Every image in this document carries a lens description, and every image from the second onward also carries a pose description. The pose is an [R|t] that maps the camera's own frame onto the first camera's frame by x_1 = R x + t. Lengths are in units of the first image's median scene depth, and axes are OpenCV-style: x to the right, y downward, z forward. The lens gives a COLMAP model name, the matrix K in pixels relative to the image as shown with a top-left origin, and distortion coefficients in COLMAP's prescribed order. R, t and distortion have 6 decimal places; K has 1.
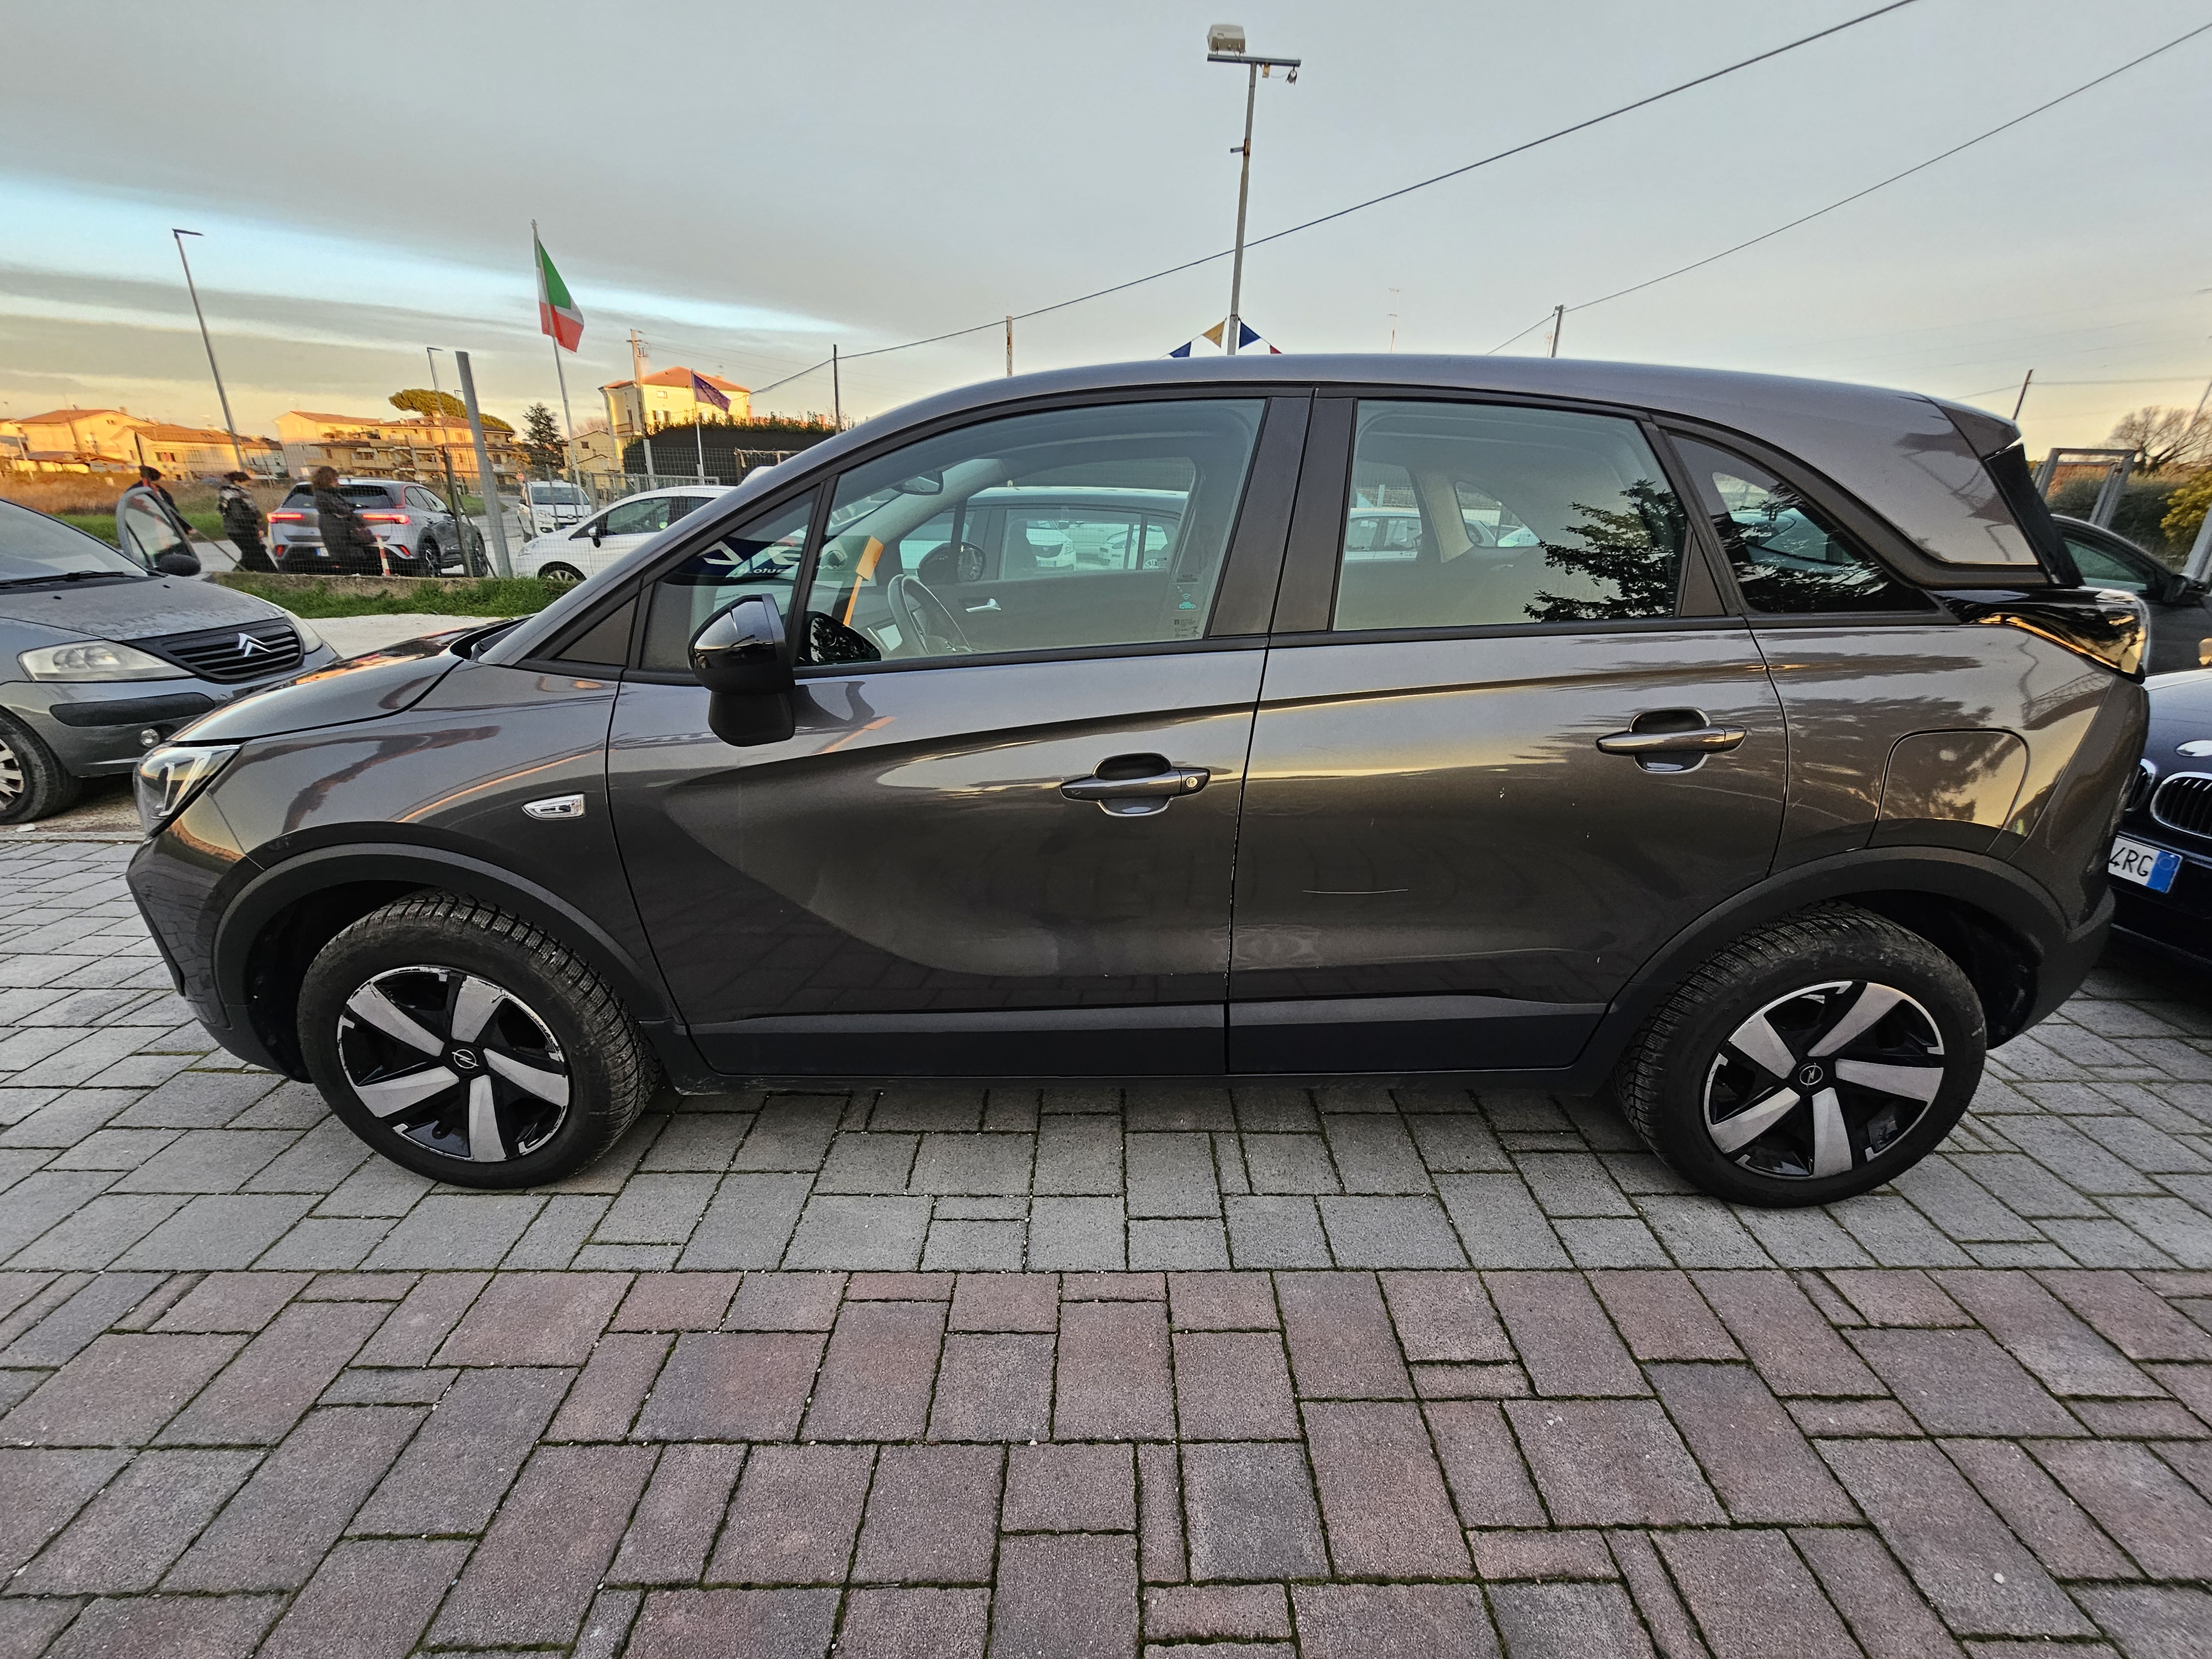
lens RADIAL K [[895.1, 0, 1106.0], [0, 895.1, 829.5], [0, 0, 1]] dist [0.001625, 0.000686]
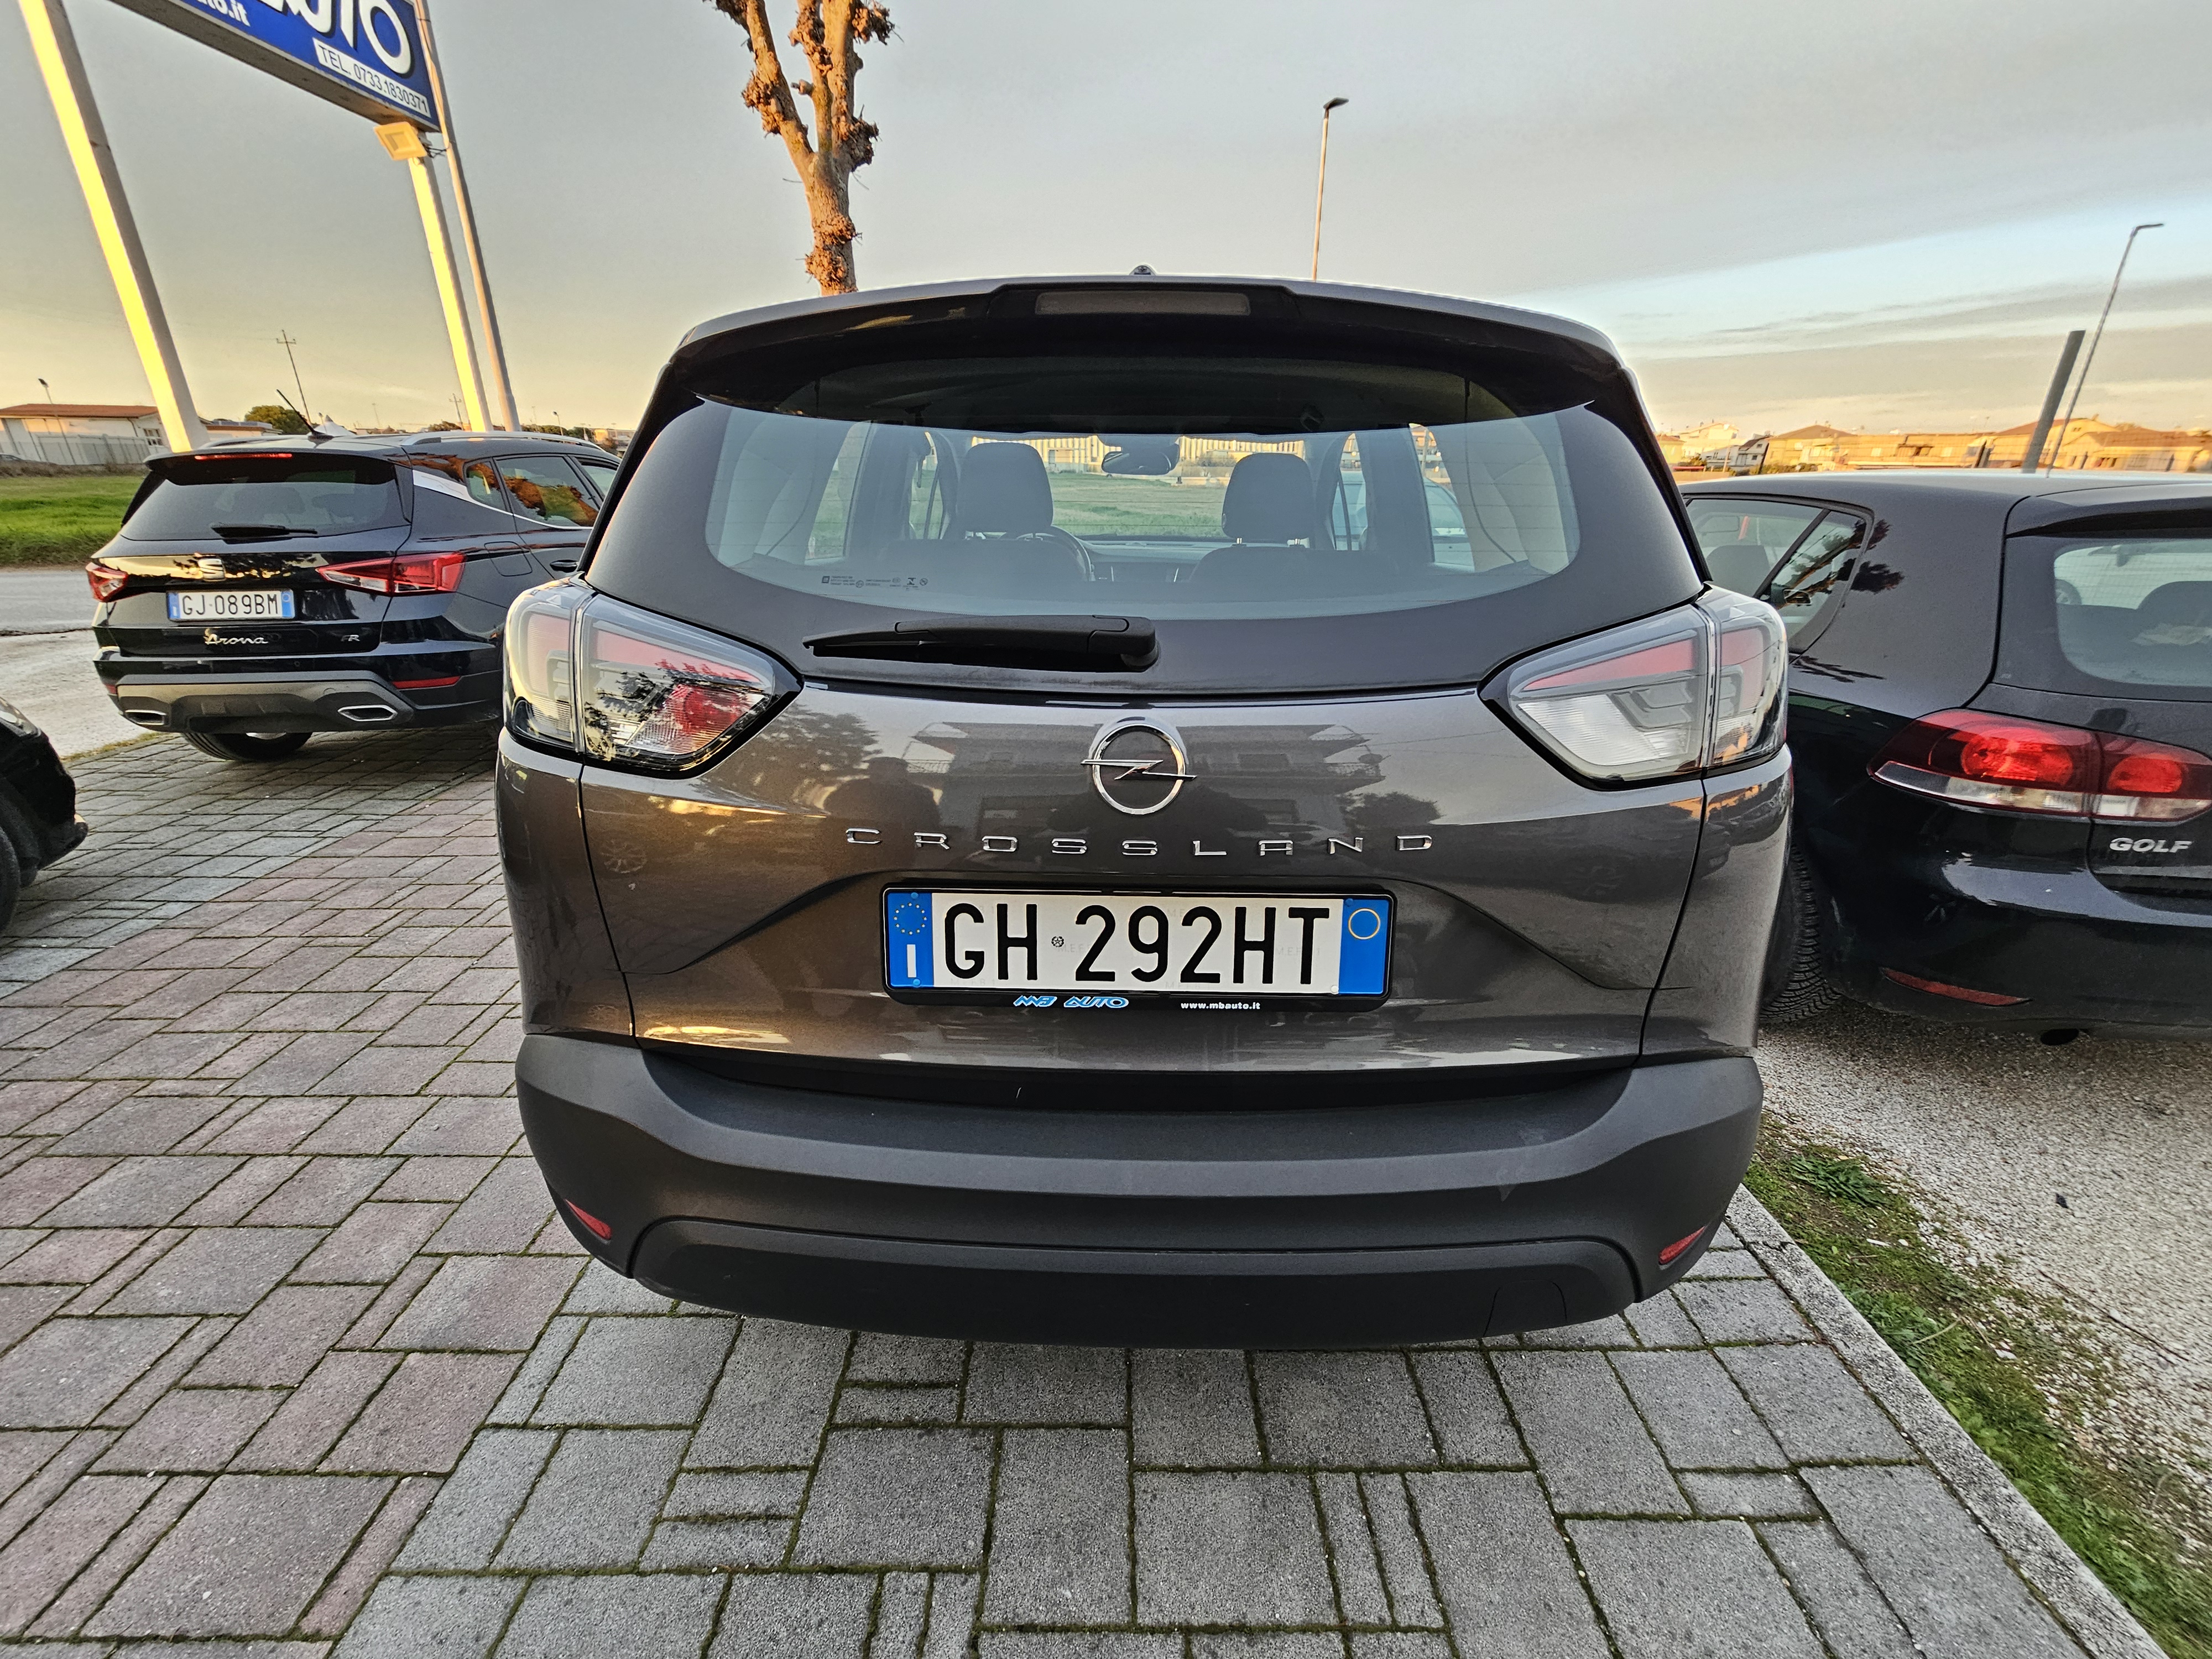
lens RADIAL K [[906.7, 0, 1098.4], [0, 906.7, 830.1], [0, 0, 1]] dist [0.000378, 0.000146]
pose [[-0.005726, 0.356940, -0.934110, 1.705234], [-0.359012, 0.871114, 0.335068, -0.433574], [0.933315, 0.337275, 0.123158, 1.277513]]
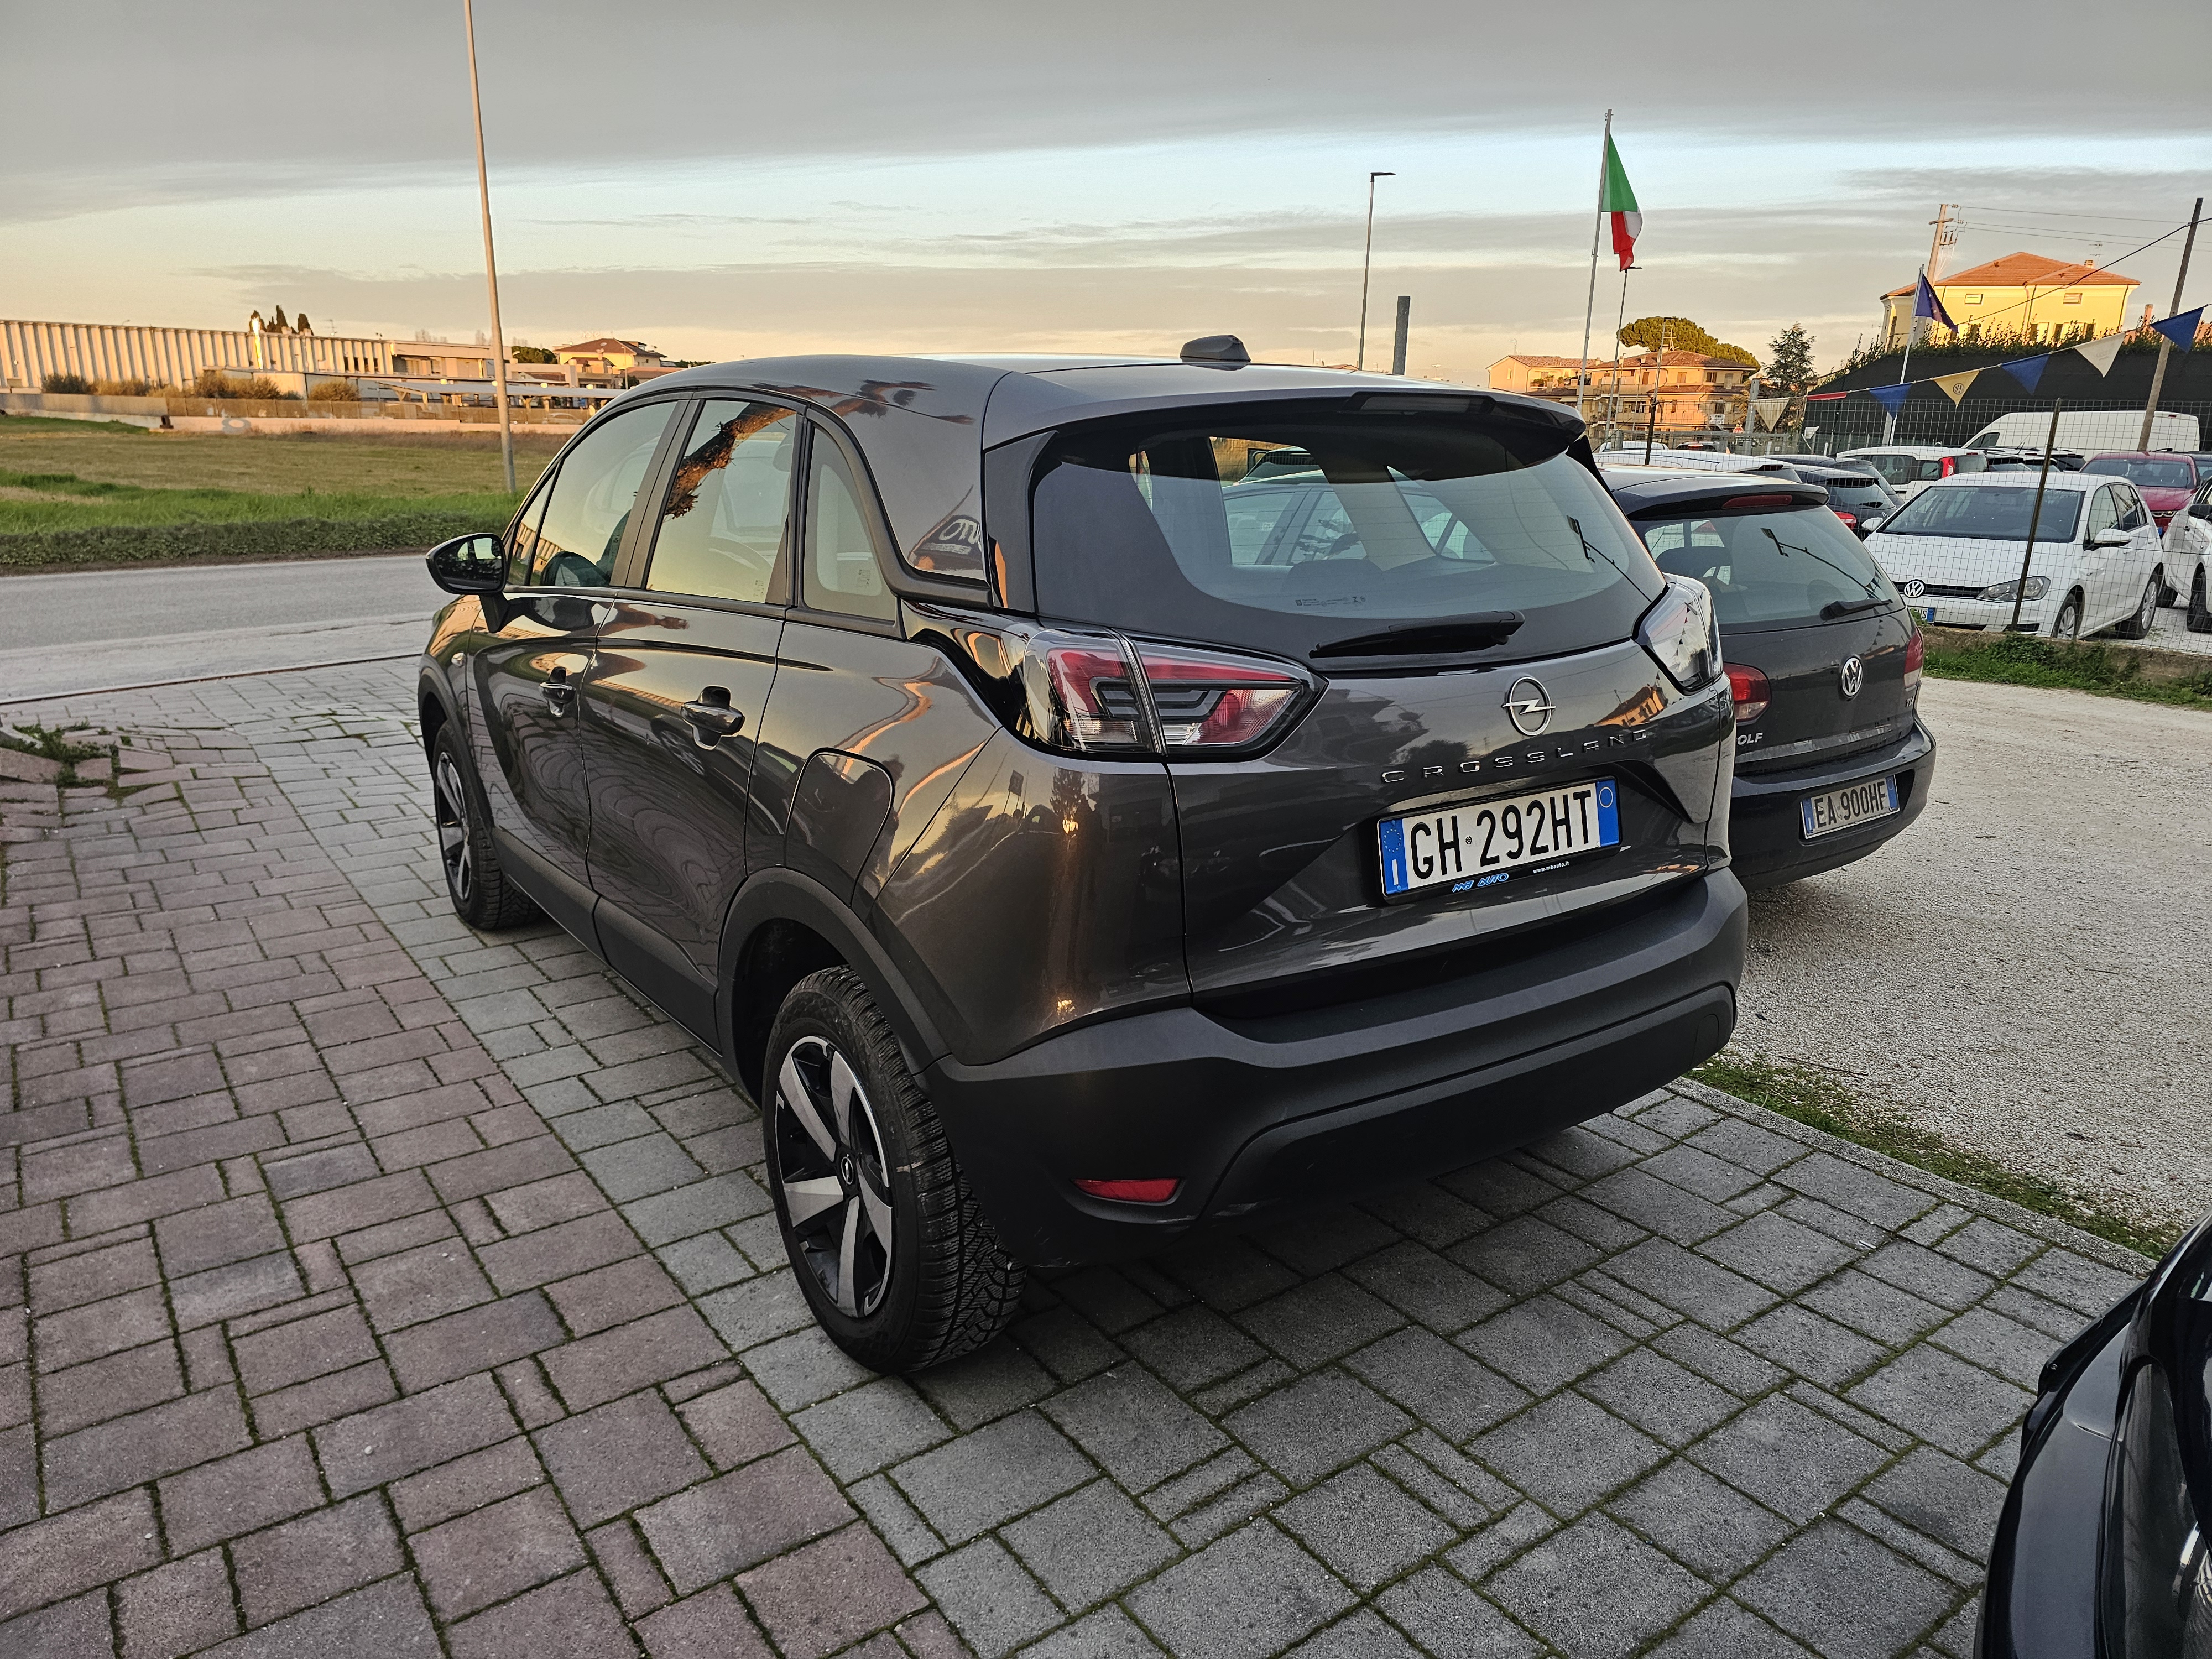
lens RADIAL K [[1477.8, 0, 1106.0], [0, 1477.8, 829.5], [0, 0, 1]] dist [0.057099, -0.059903]
pose [[0.584158, 0.205223, -0.785266, 2.033006], [-0.293153, 0.955542, 0.031647, -0.133005], [0.756849, 0.211717, 0.618349, 0.305370]]
